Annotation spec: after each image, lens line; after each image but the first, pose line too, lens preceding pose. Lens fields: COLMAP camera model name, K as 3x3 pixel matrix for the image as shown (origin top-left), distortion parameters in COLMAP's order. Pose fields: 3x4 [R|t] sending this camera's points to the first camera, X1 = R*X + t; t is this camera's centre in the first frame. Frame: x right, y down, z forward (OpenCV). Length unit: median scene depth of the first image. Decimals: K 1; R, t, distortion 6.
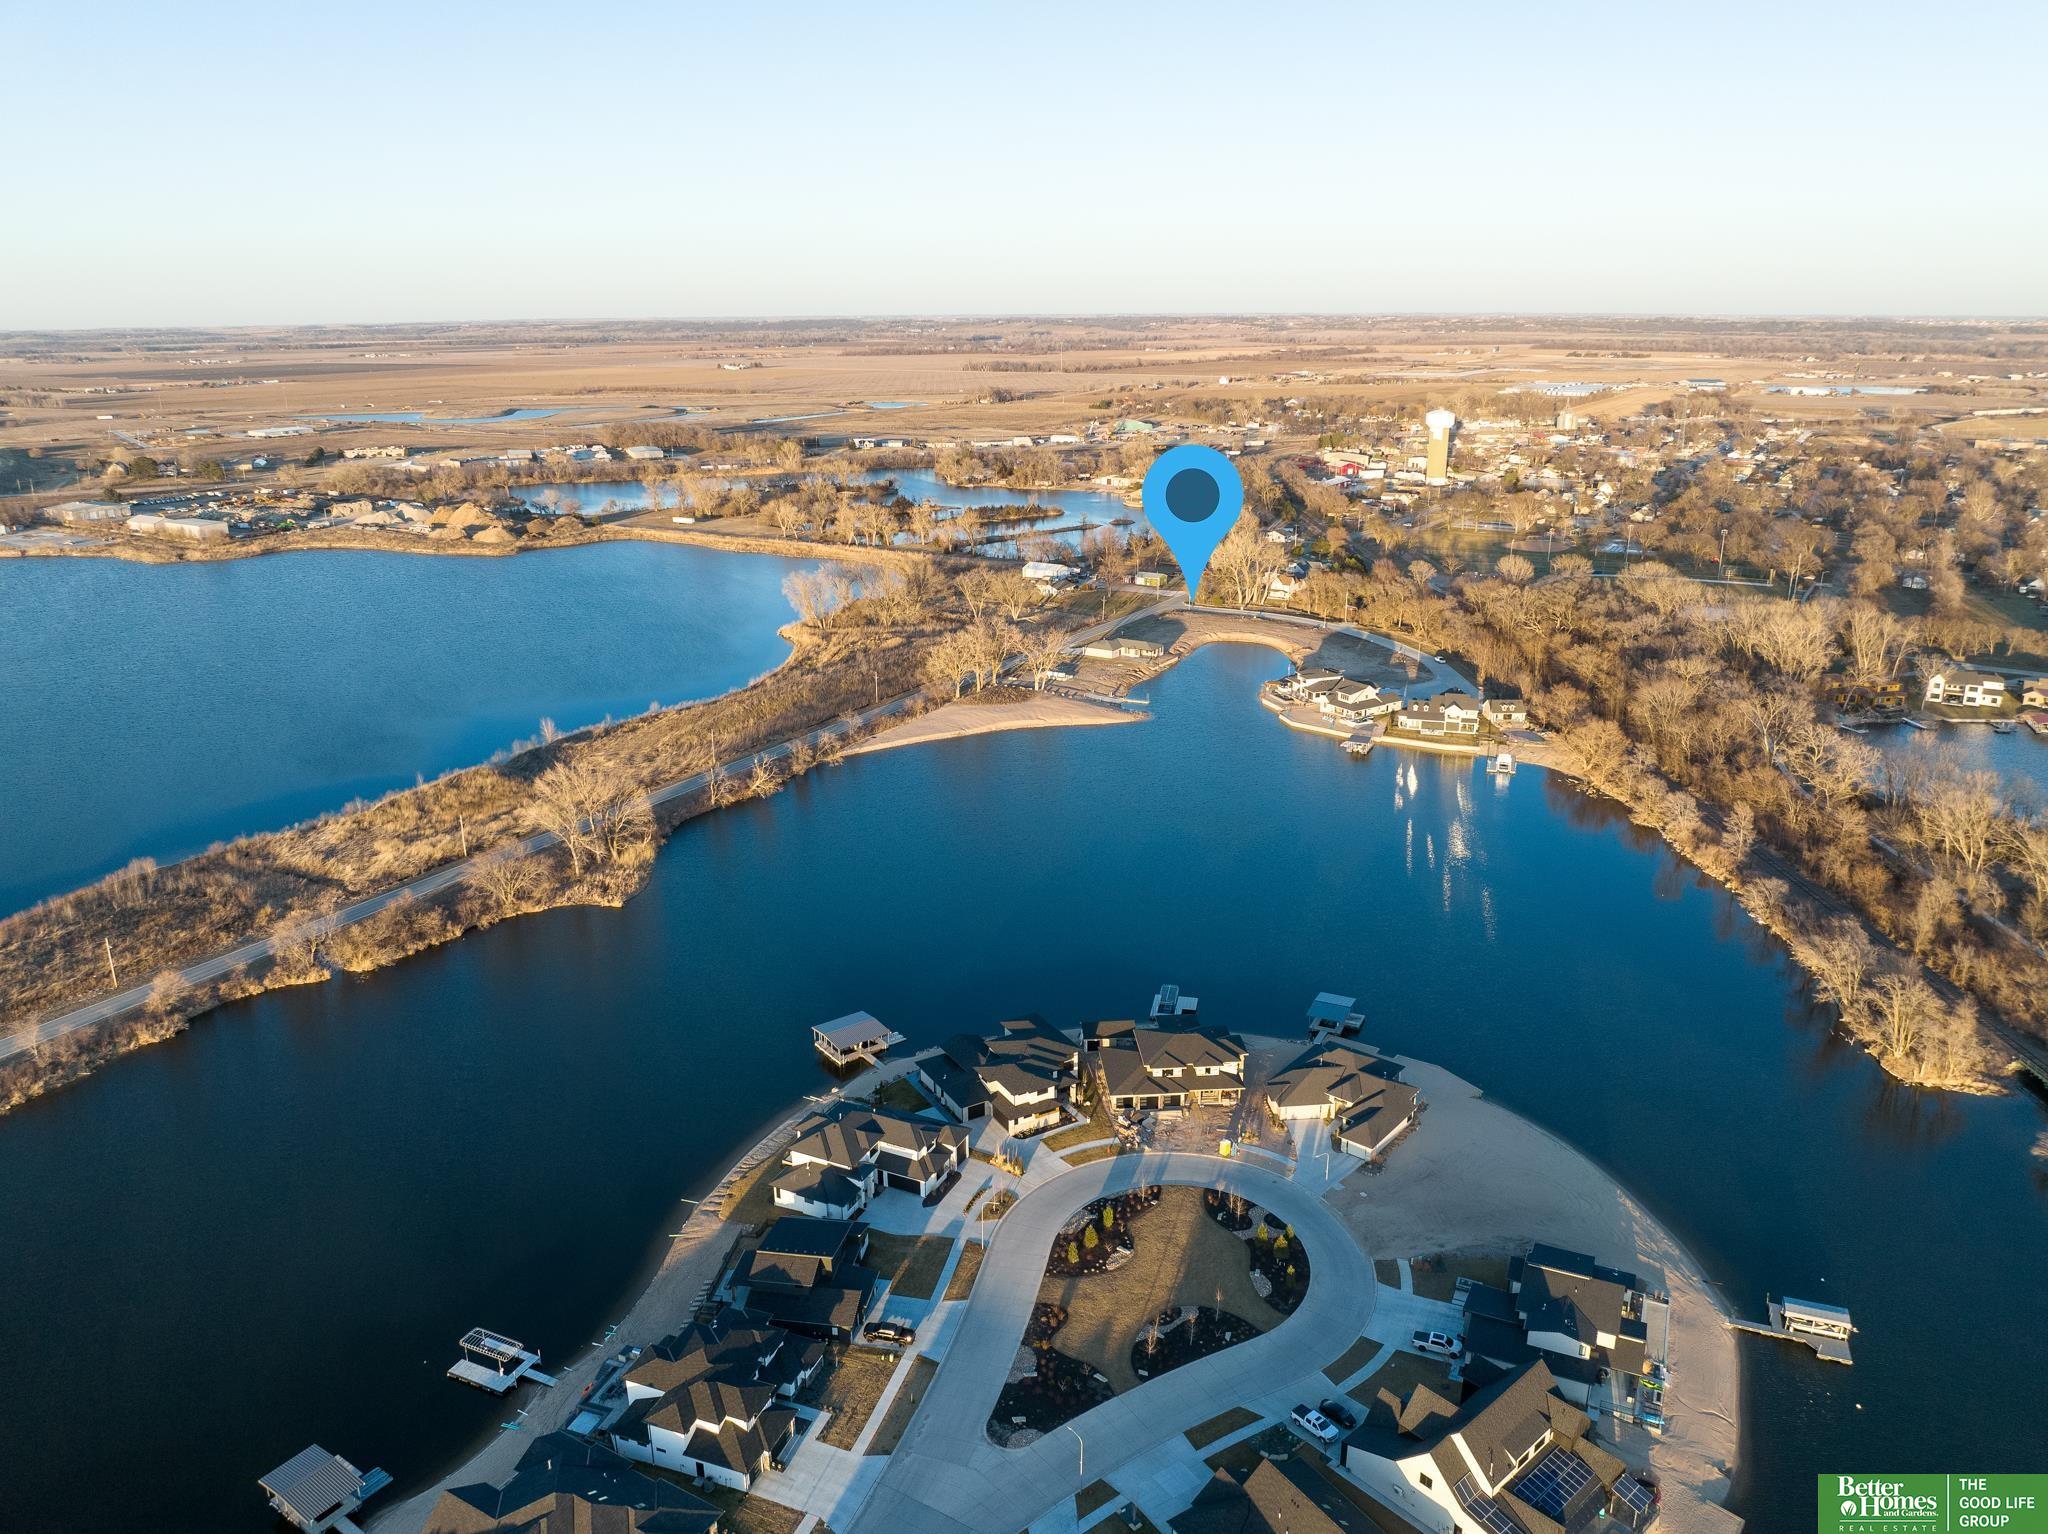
lens RADIAL K [[1448.7, 0, 1024.5], [0, 1448.7, 759.3], [0, 0, 1]] dist [-0.035645, 0.003447]
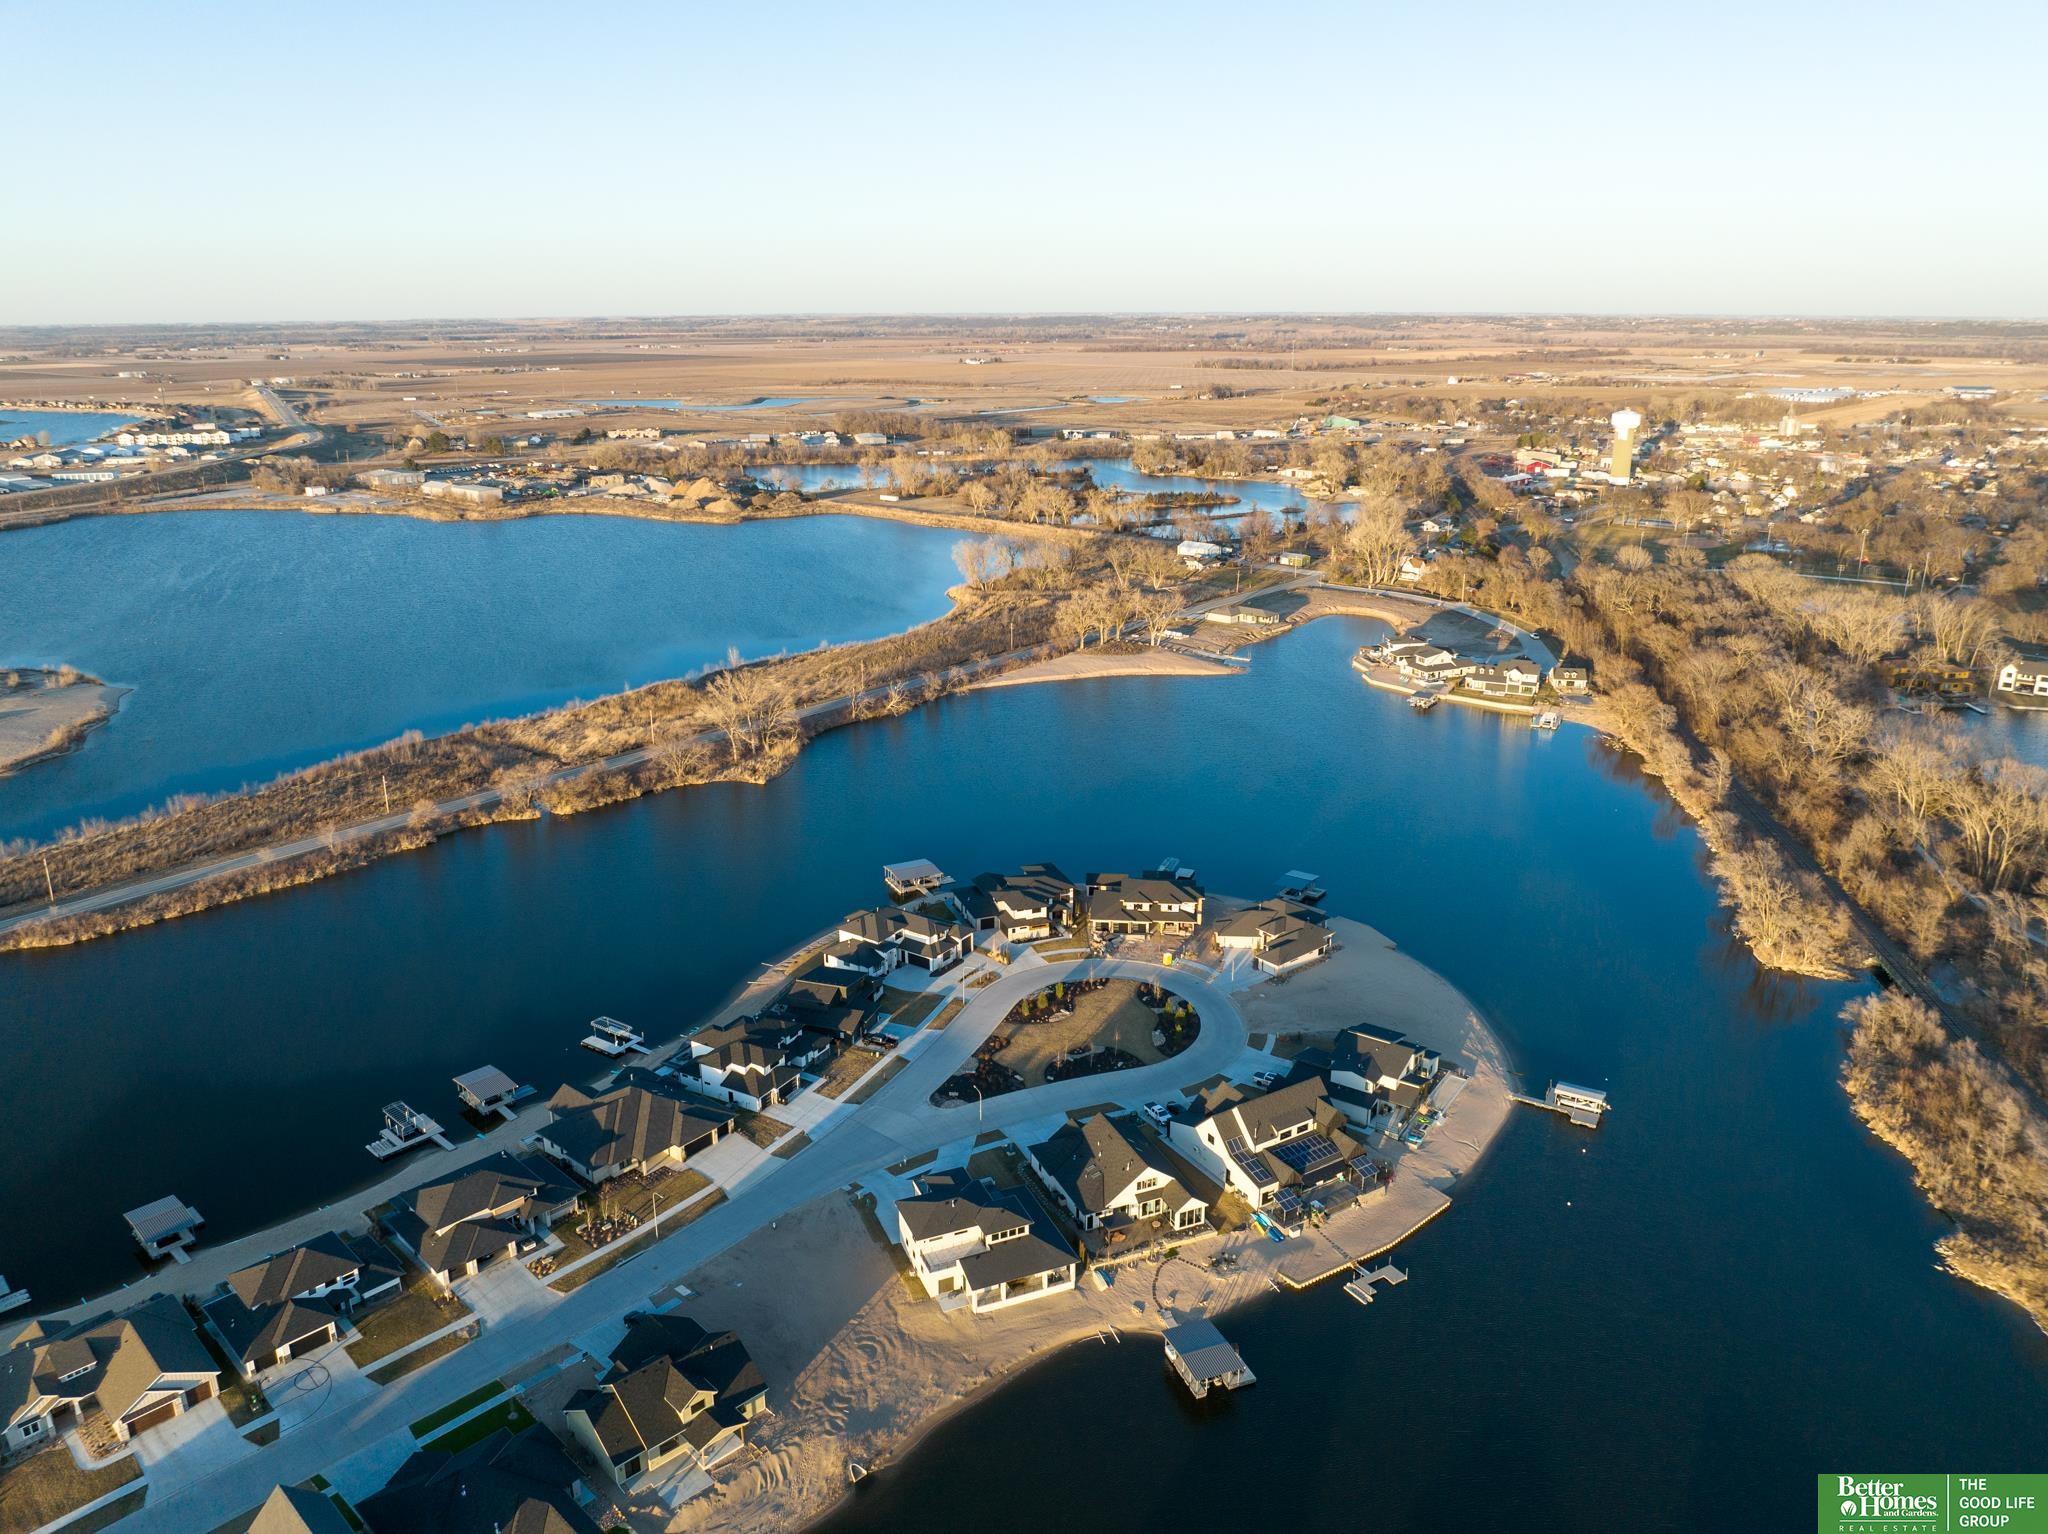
lens RADIAL K [[1448.7, 0, 1022.3], [0, 1448.7, 757.7], [0, 0, 1]] dist [-0.035645, 0.003447]
pose [[0.985715, 0.052986, -0.159867, 0.105948], [-0.052852, 0.998589, 0.005093, 0.044983], [0.159911, 0.003430, 0.987125, -0.154853]]
